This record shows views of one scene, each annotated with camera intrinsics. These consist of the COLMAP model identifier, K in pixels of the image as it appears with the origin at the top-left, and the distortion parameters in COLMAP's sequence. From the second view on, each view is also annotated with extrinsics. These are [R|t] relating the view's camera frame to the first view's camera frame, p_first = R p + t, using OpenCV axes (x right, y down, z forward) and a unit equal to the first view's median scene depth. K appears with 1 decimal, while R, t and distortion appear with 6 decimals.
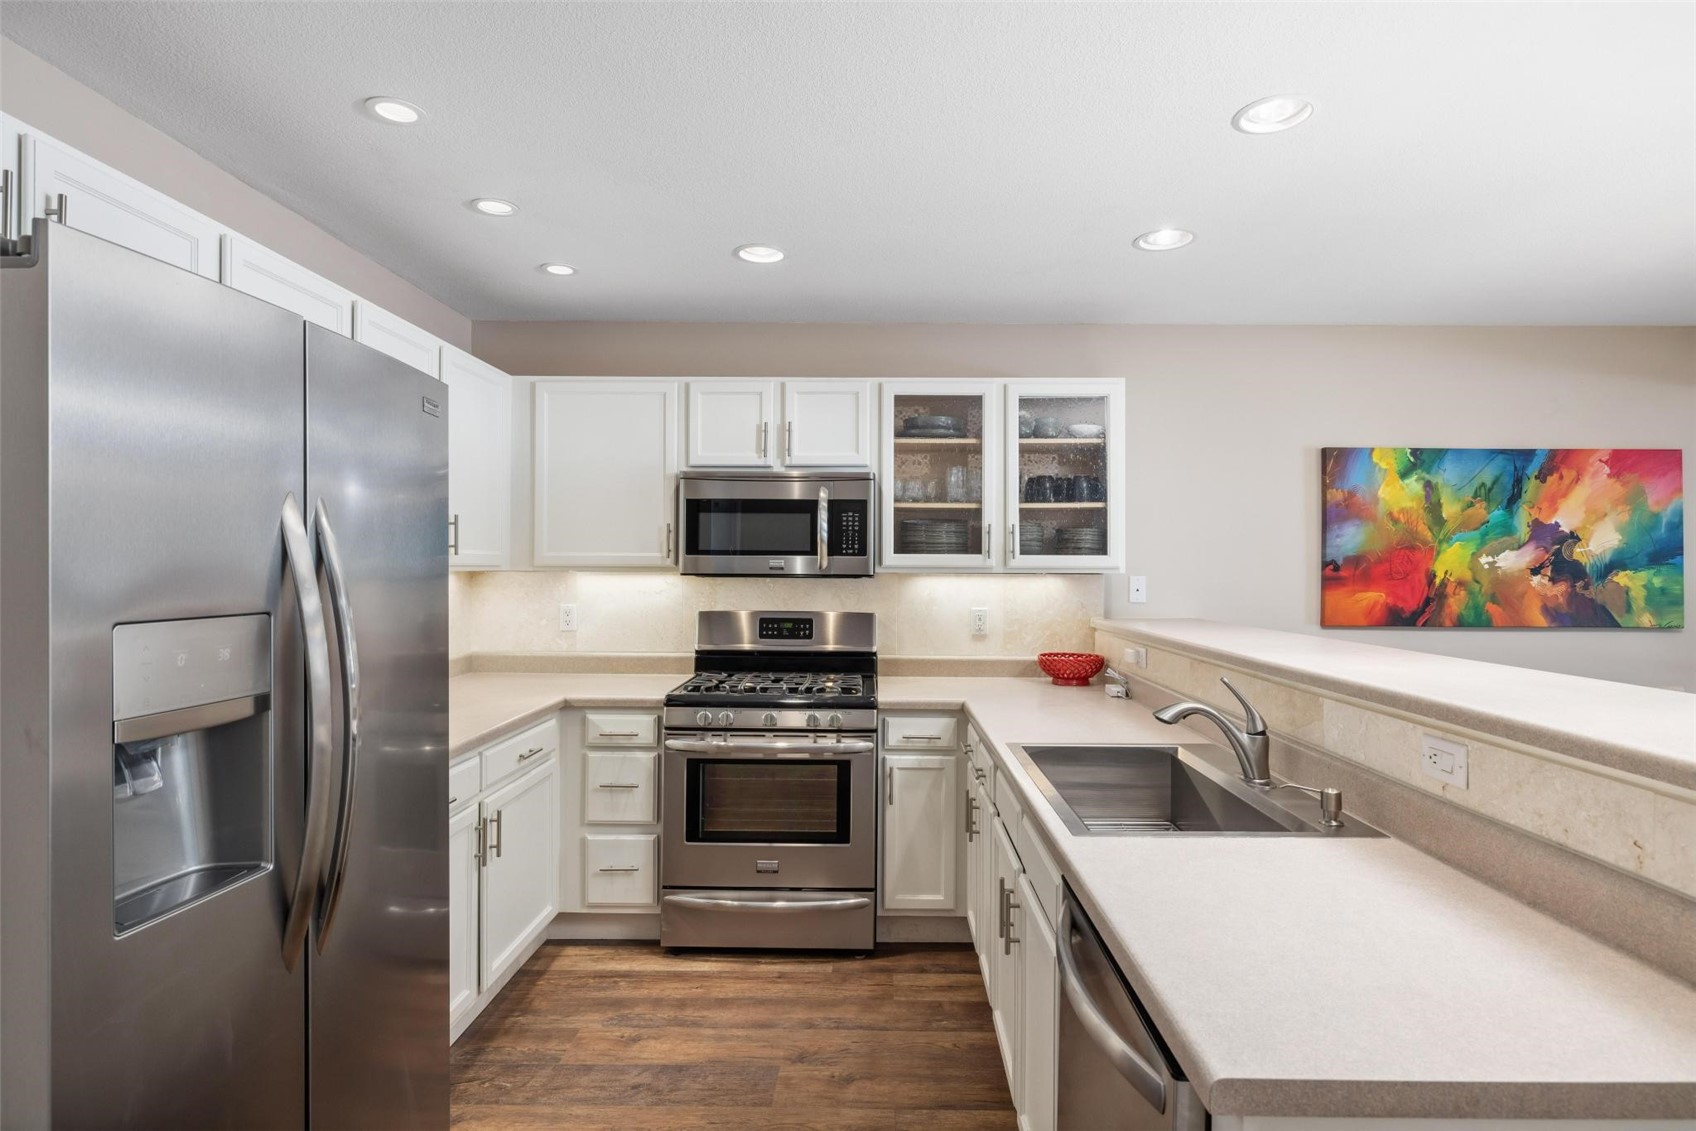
lens RADIAL K [[888.6, 0, 856.3], [0, 888.6, 559.5], [0, 0, 1]] dist [-0.004197, 0.000420]
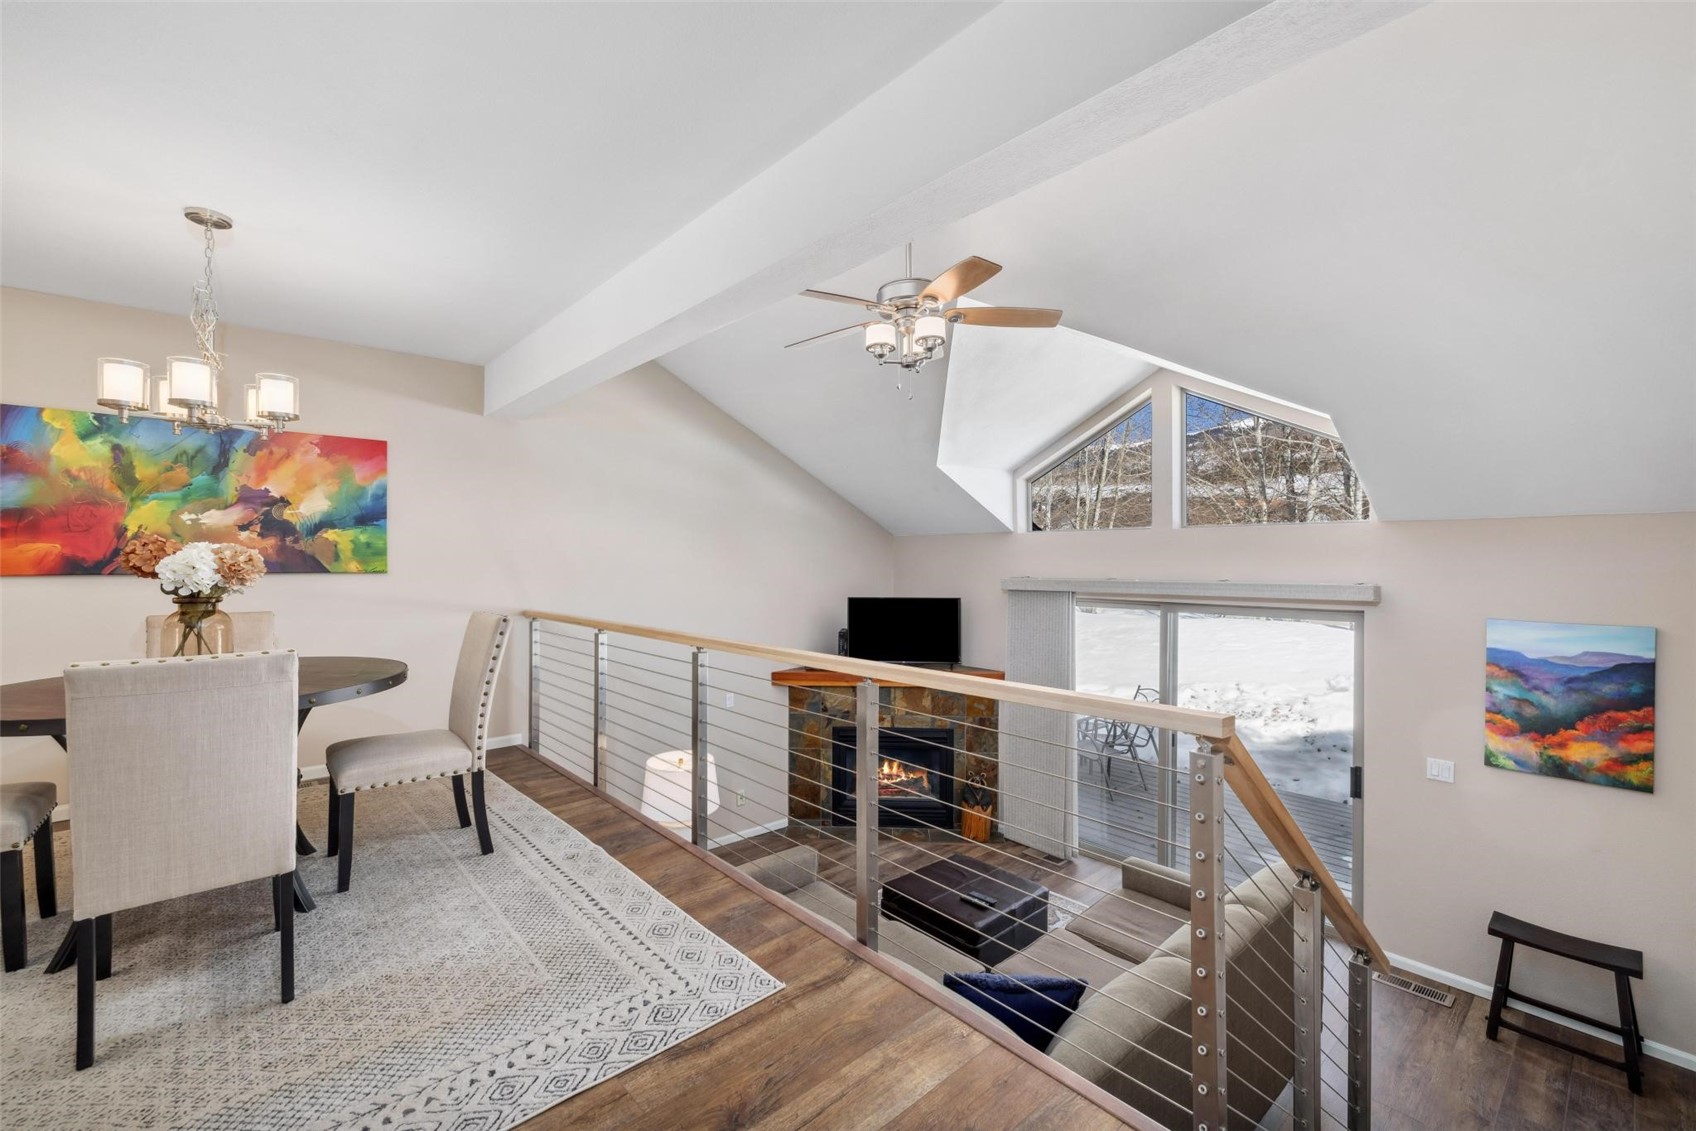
lens RADIAL K [[709.1, 0, 848.0], [0, 709.1, 565.5], [0, 0, 1]] dist [0.000200, 0.000306]
pose [[0.737626, -0.008813, 0.675152, 0.721197], [-0.000631, 0.999905, 0.013742, 0.051486], [-0.675210, -0.010563, 0.737550, -0.284117]]
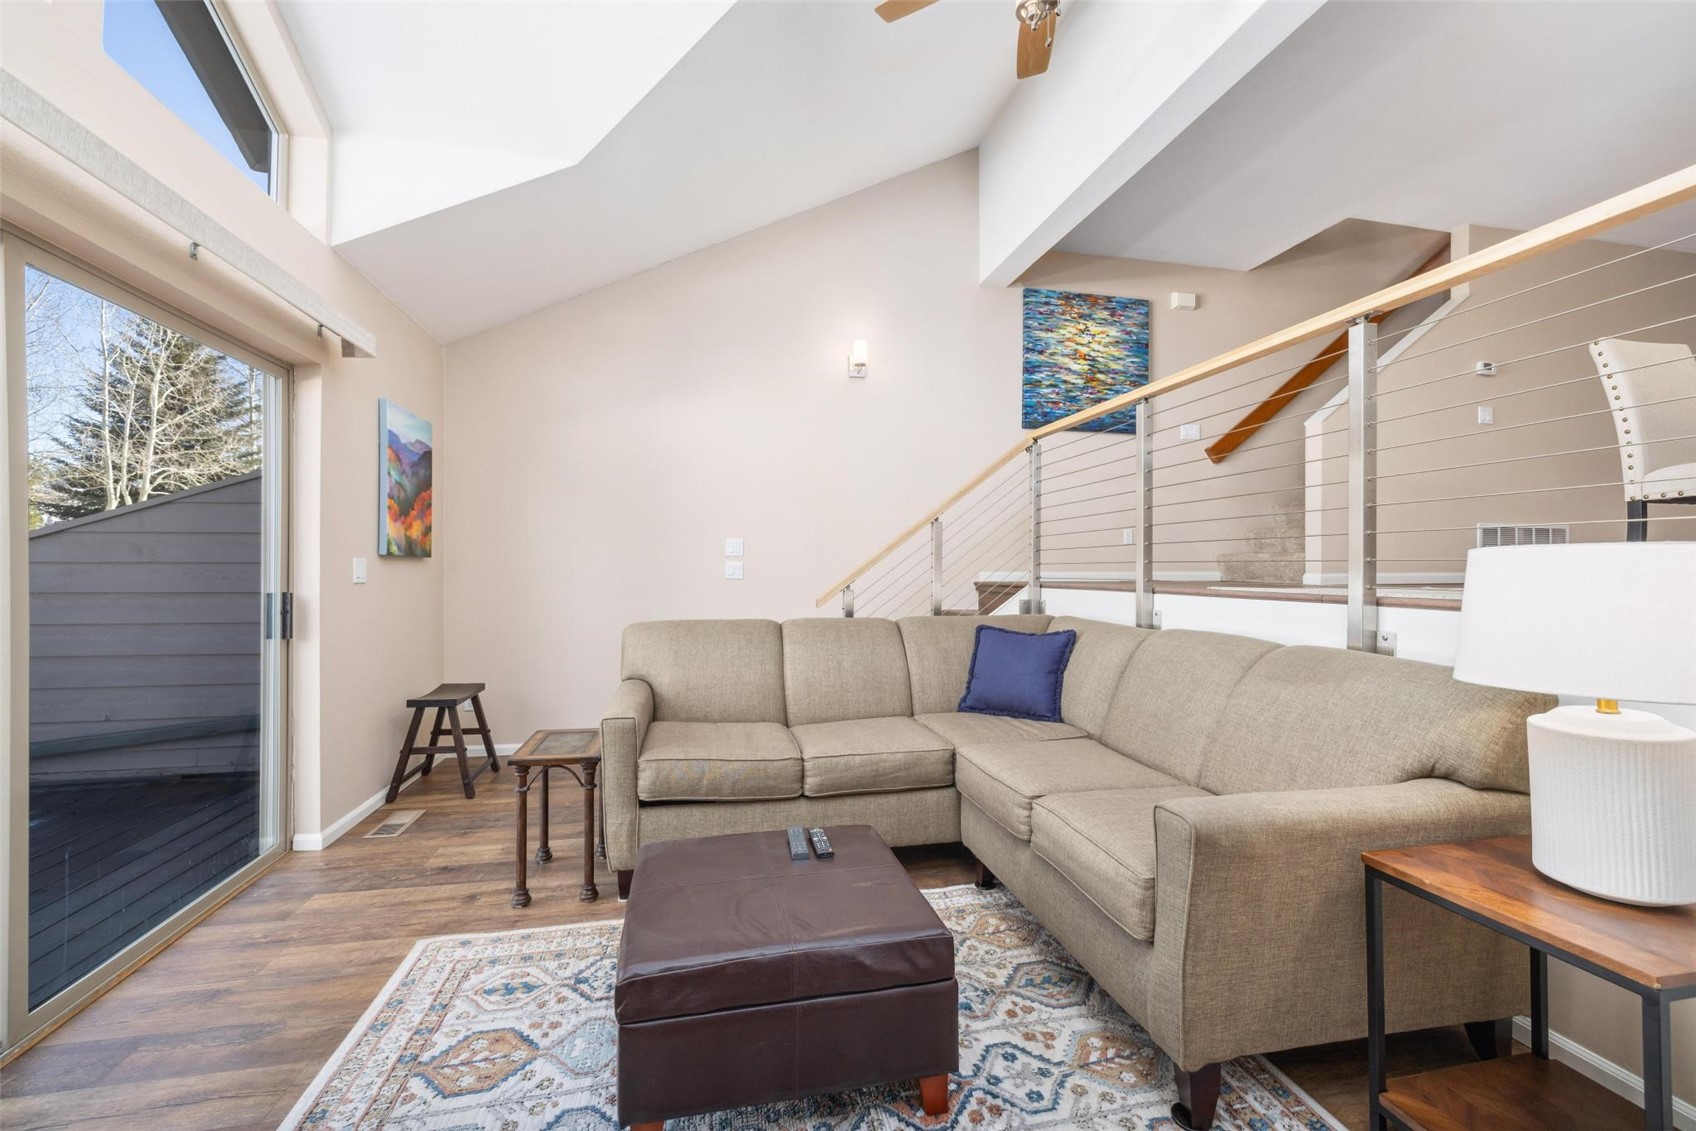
lens RADIAL K [[709.1, 0, 848.0], [0, 709.1, 565.5], [0, 0, 1]] dist [0.000200, 0.000306]
pose [[-0.974817, -0.013231, -0.222613, 1.656152], [-0.011573, 0.999895, -0.008752, 0.355489], [0.222706, -0.005955, -0.974868, 0.865487]]
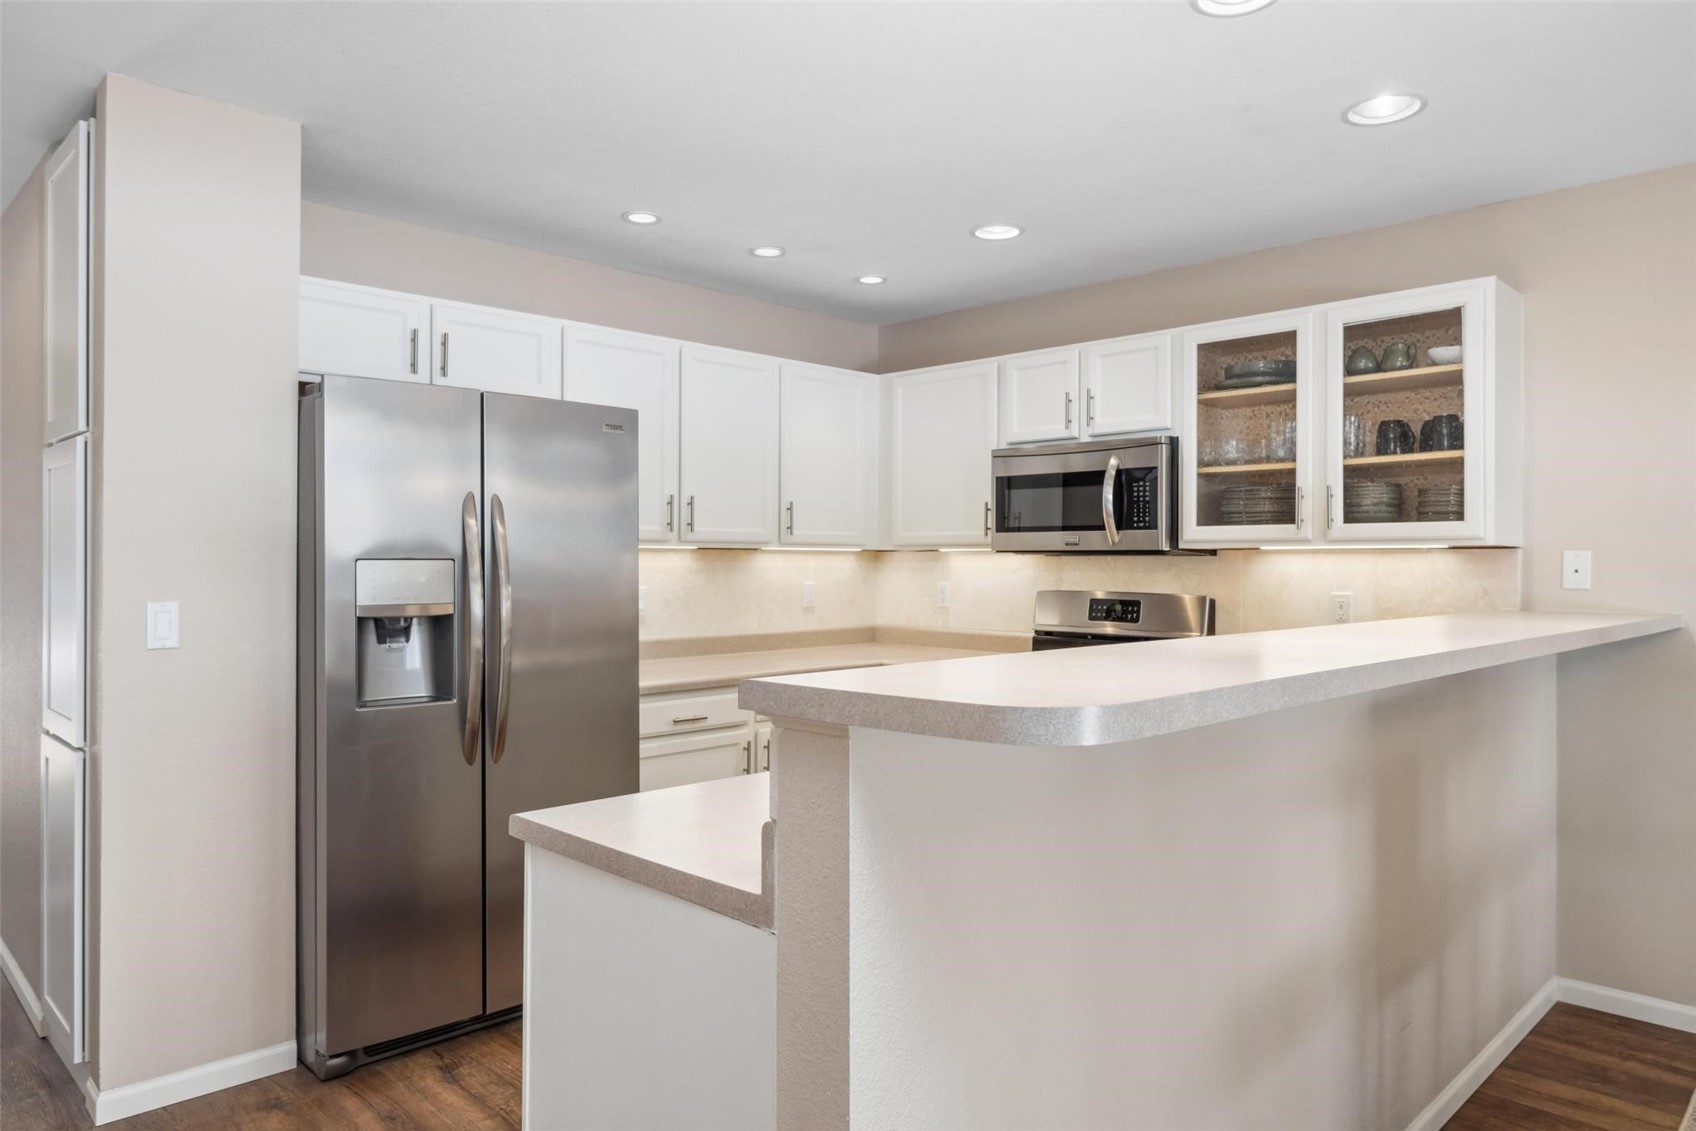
lens RADIAL K [[1098.0, 0, 848.0], [0, 1098.0, 565.5], [0, 0, 1]] dist [-0.021326, 0.000123]
pose [[0.710993, -0.001210, -0.703198, 0.516178], [0.005697, 0.999976, 0.004040, 0.024021], [0.703176, -0.006878, 0.710983, -0.005894]]
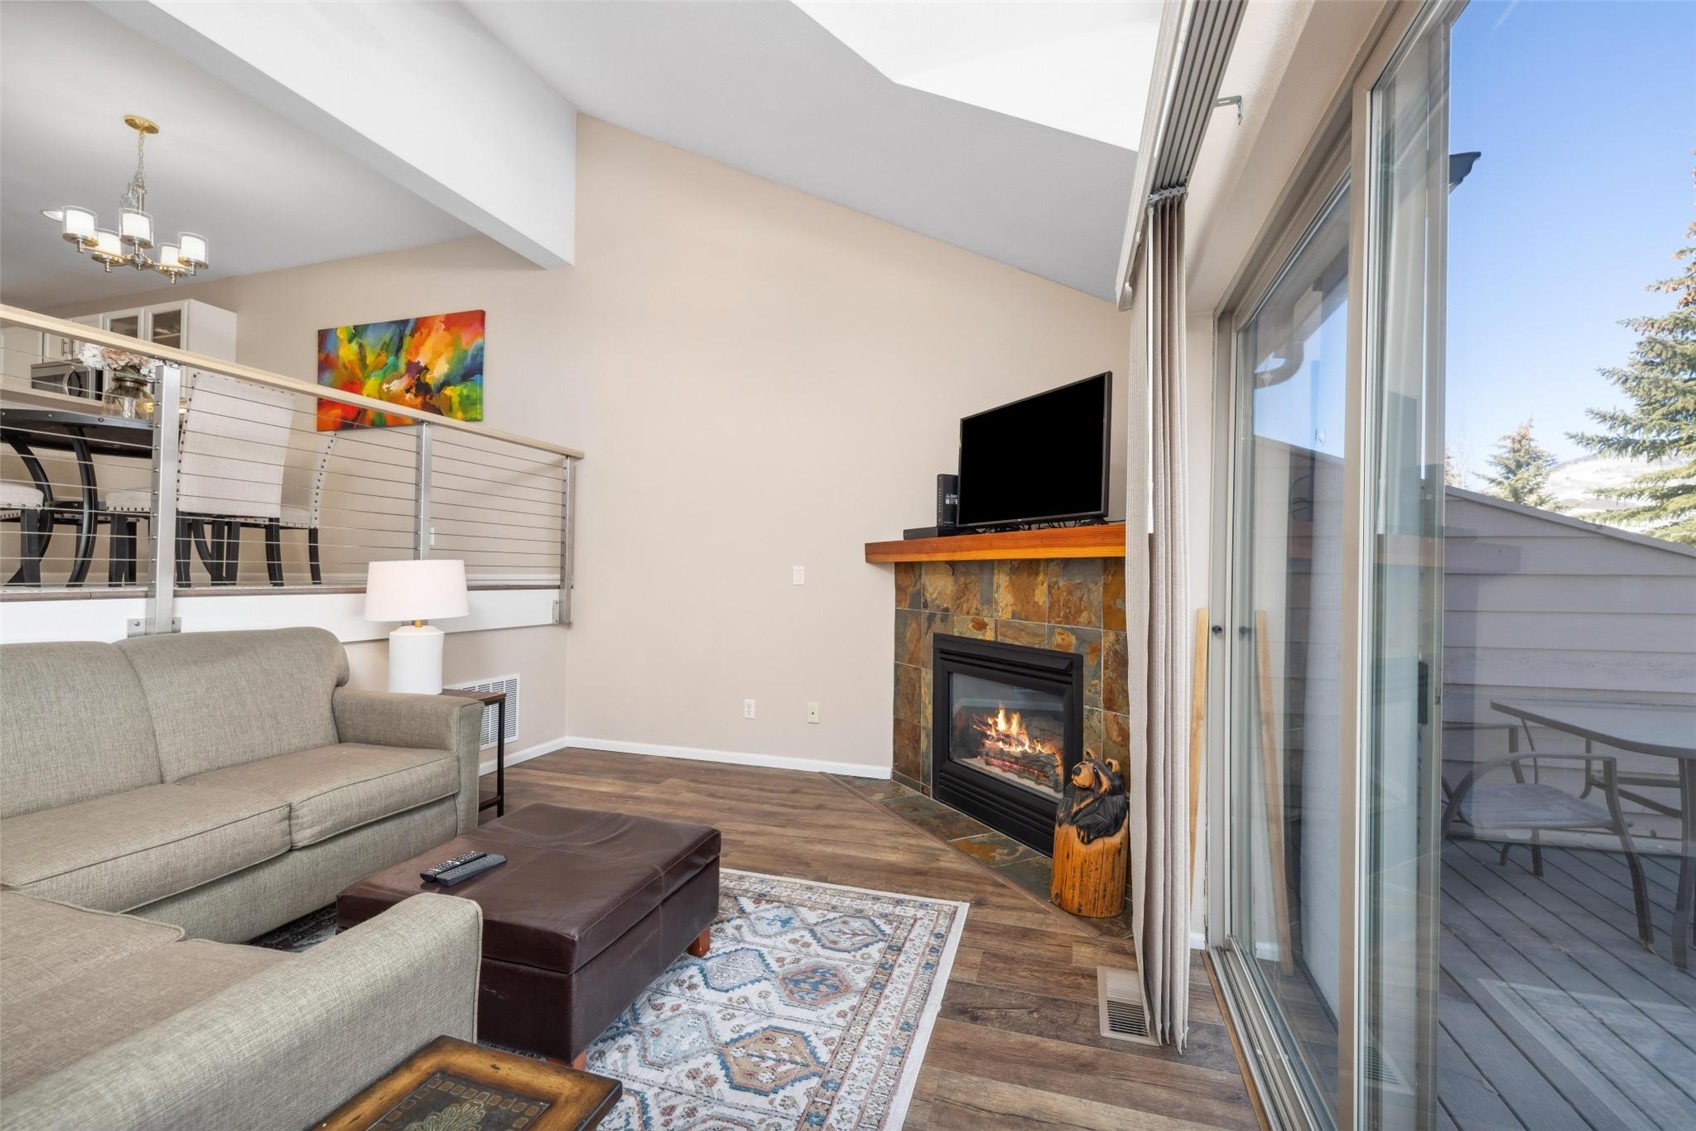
lens RADIAL K [[709.1, 0, 848.0], [0, 709.1, 565.5], [0, 0, 1]] dist [0.000200, 0.000306]
pose [[0.957180, -0.000884, -0.289494, 1.957798], [-0.002558, 0.999930, -0.011511, 0.358712], [0.289484, 0.011759, 0.957111, -0.042271]]
